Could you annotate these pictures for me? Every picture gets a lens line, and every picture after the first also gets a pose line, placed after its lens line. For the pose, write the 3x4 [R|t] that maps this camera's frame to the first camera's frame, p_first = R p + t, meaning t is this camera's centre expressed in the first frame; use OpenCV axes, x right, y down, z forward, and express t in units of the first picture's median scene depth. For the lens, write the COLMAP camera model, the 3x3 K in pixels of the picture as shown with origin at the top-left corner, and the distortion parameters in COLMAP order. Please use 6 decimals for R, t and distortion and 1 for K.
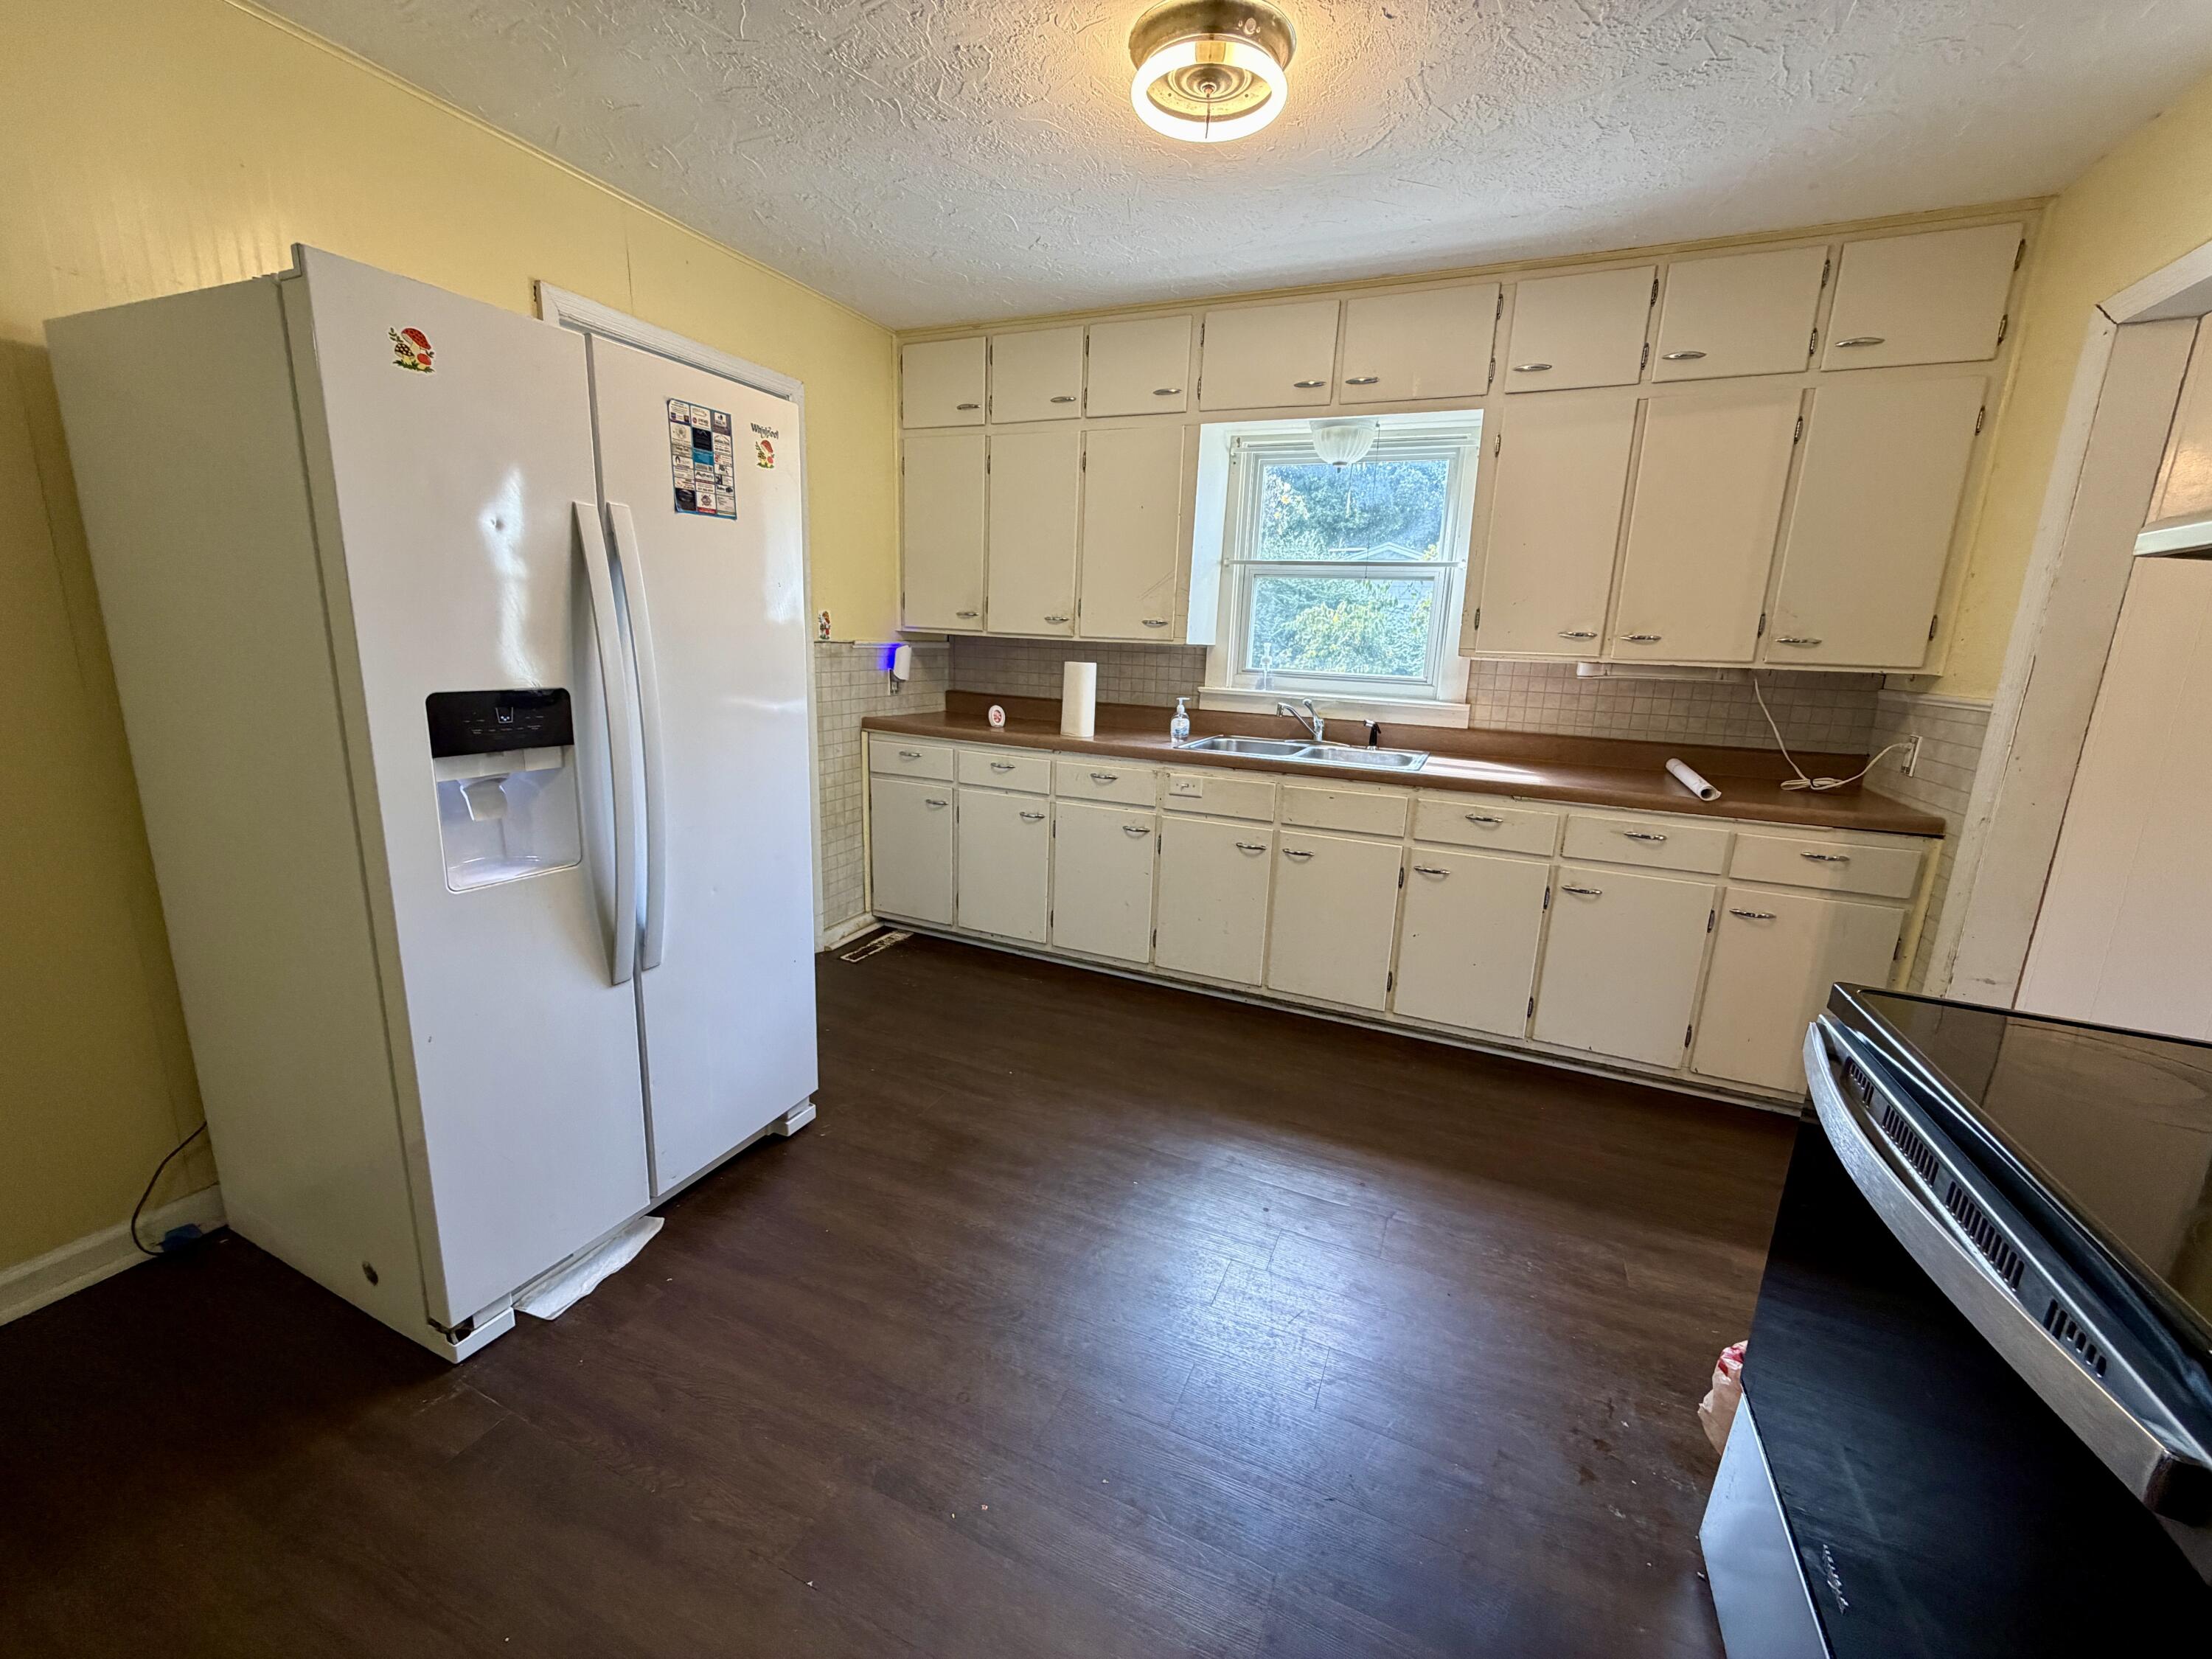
lens RADIAL K [[879.9, 0, 1103.3], [0, 879.9, 827.8], [0, 0, 1]] dist [0.001207, -0.000765]
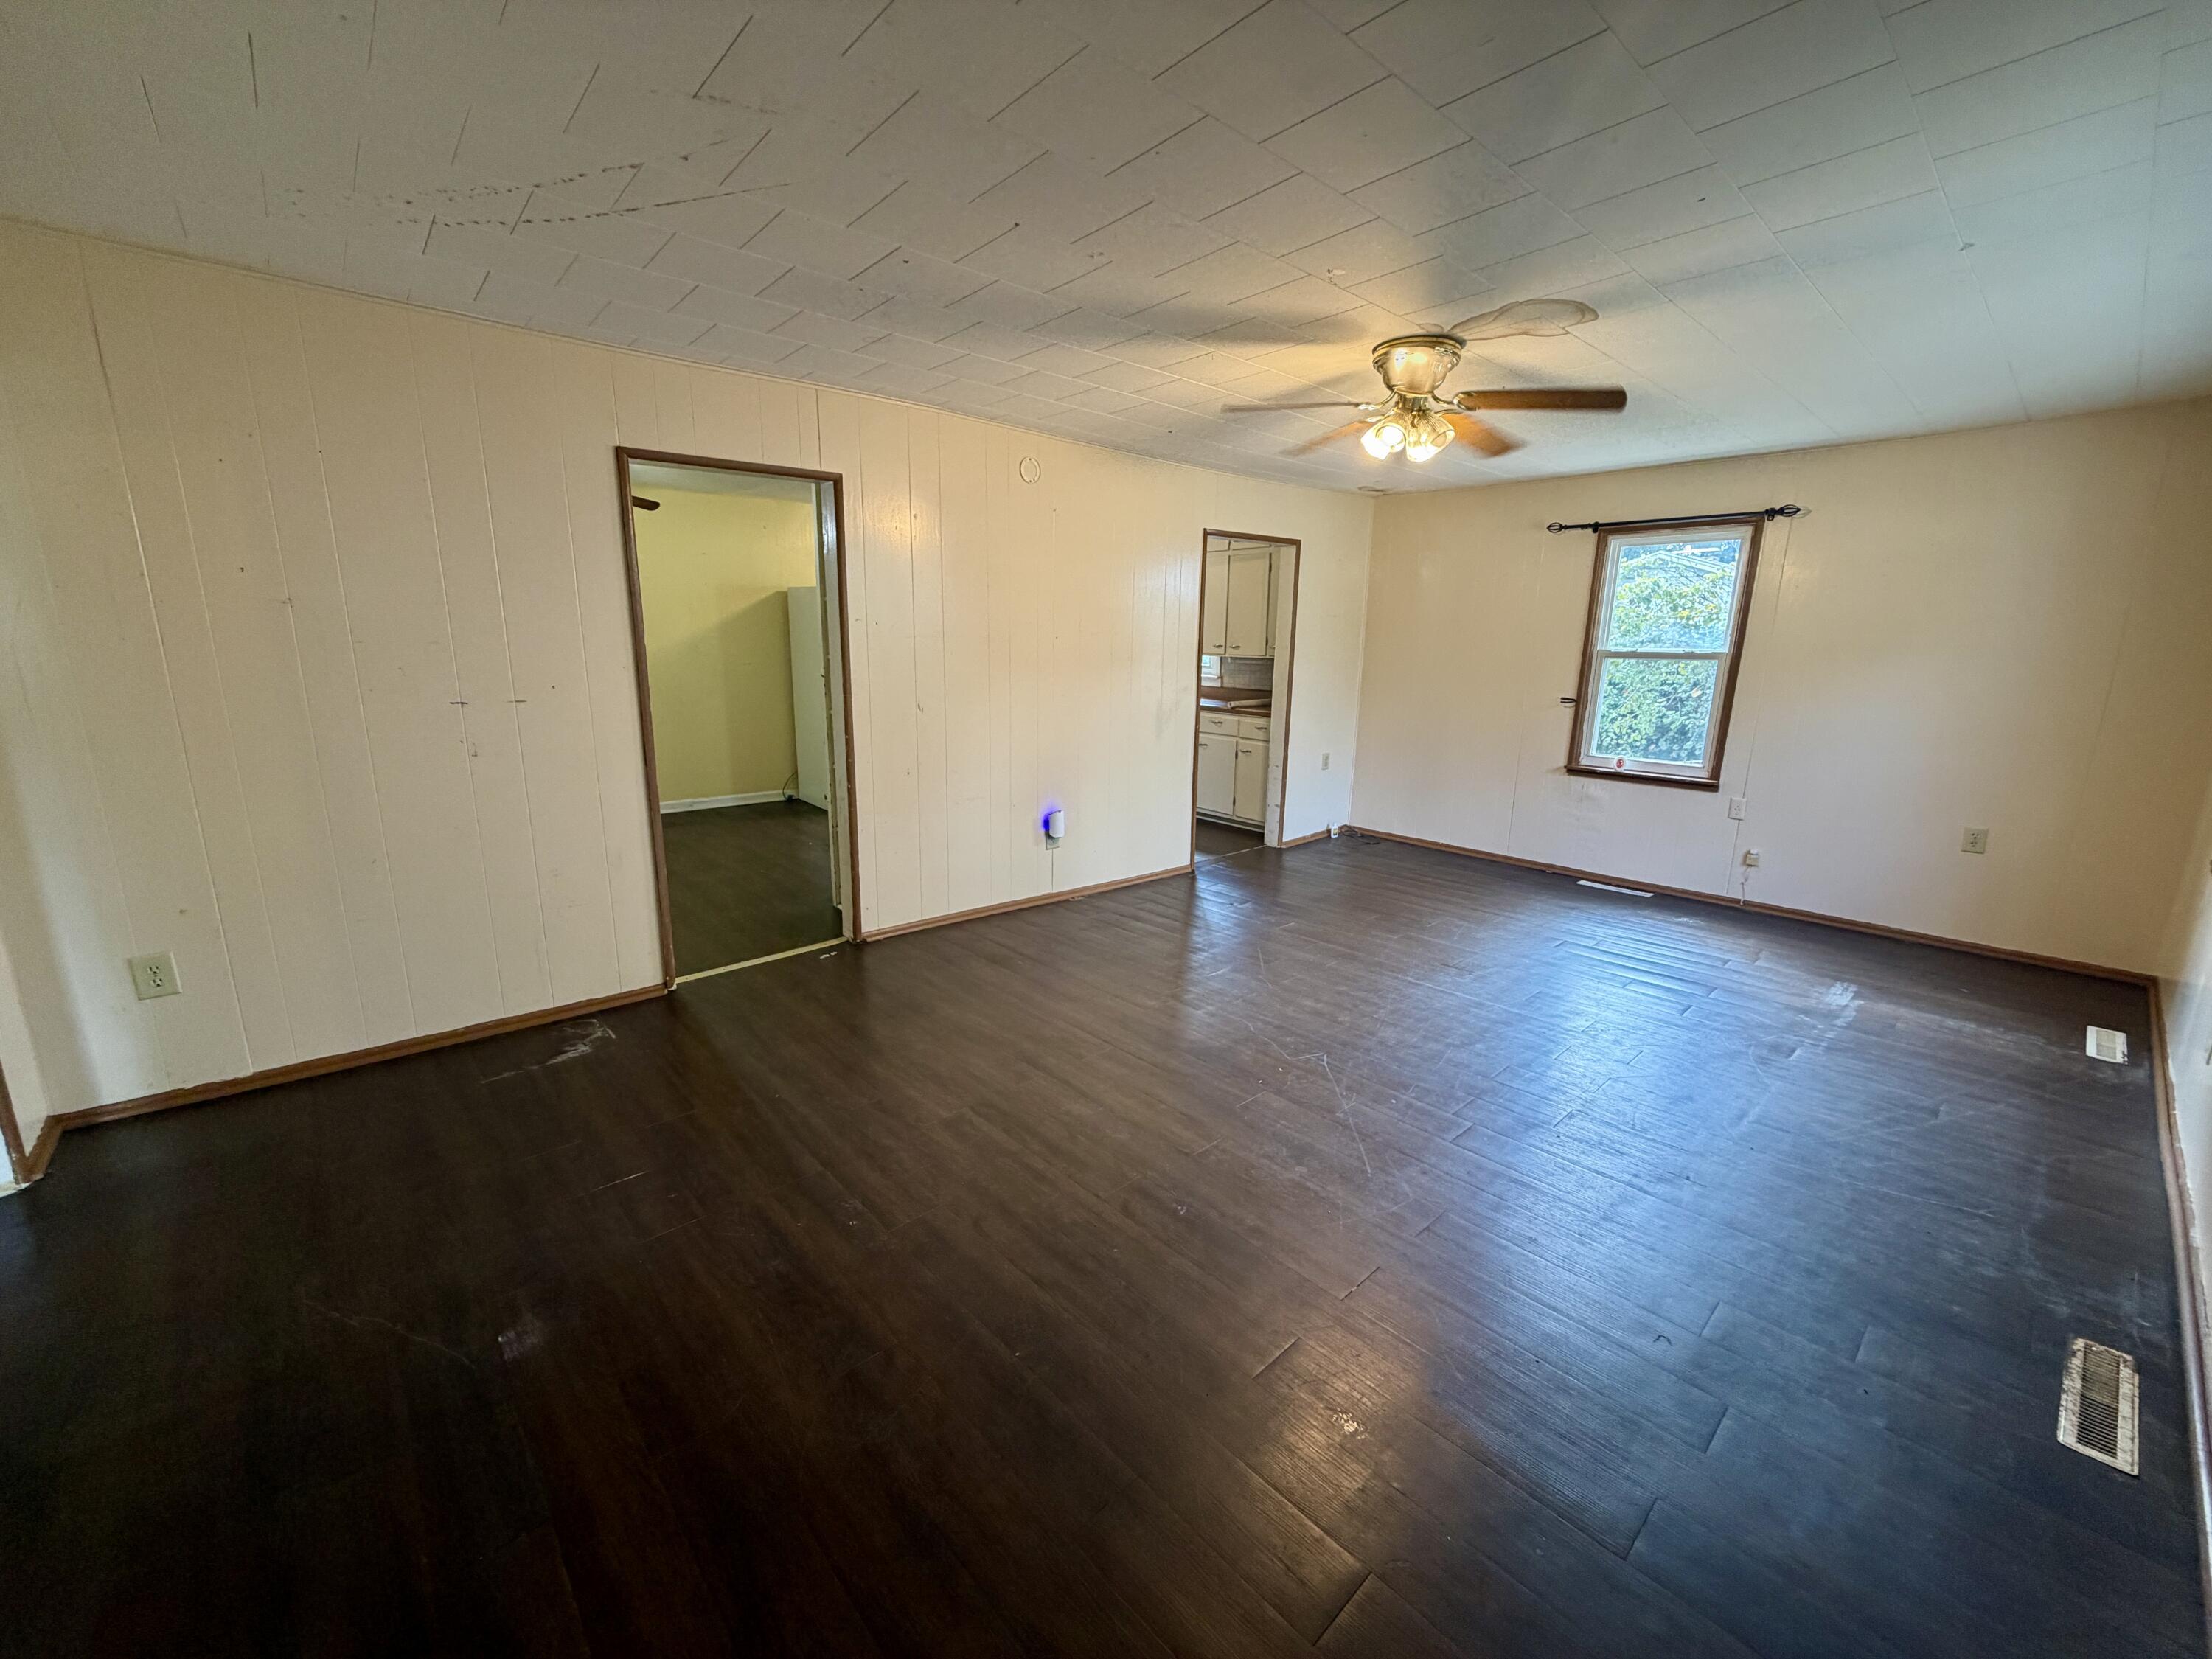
lens RADIAL K [[879.9, 0, 1103.3], [0, 879.9, 827.8], [0, 0, 1]] dist [0.001207, -0.000765]
pose [[0.910458, 0.065982, -0.408305, 1.409460], [-0.070746, 0.997488, 0.003440, 0.341621], [0.407506, 0.025754, 0.912839, -1.541547]]
